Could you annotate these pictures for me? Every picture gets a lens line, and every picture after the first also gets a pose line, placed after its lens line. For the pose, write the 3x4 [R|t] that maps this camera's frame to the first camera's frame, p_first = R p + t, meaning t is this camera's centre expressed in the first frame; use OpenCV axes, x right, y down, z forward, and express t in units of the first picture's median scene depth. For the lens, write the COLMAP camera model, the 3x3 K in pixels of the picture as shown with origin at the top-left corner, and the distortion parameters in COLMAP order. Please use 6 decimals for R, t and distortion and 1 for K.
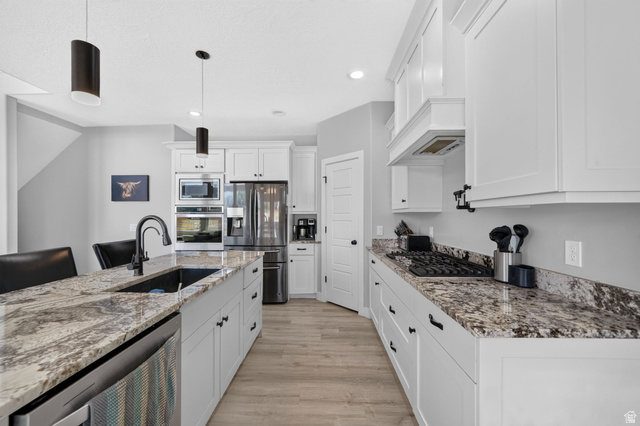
lens RADIAL K [[253.3, 0, 320.0], [0, 253.3, 213.0], [0, 0, 1]] dist [0.001116, 0.000052]
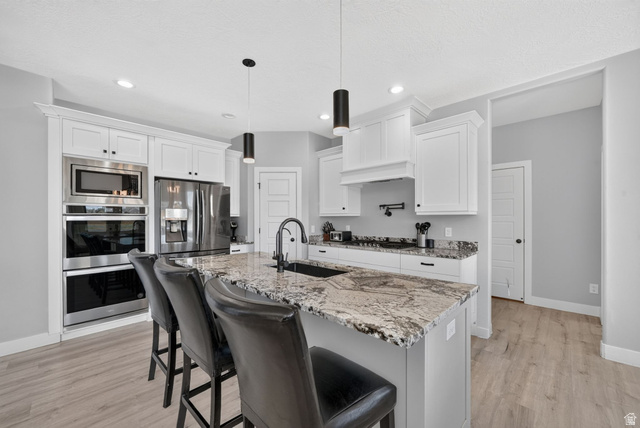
lens RADIAL K [[253.3, 0, 320.0], [0, 253.3, 214.0], [0, 0, 1]] dist [0.001116, 0.000052]
pose [[0.677872, 0.013408, 0.735058, -0.736239], [-0.008340, 0.999910, -0.010548, 0.001709], [-0.735133, 0.001020, 0.677922, 0.062105]]
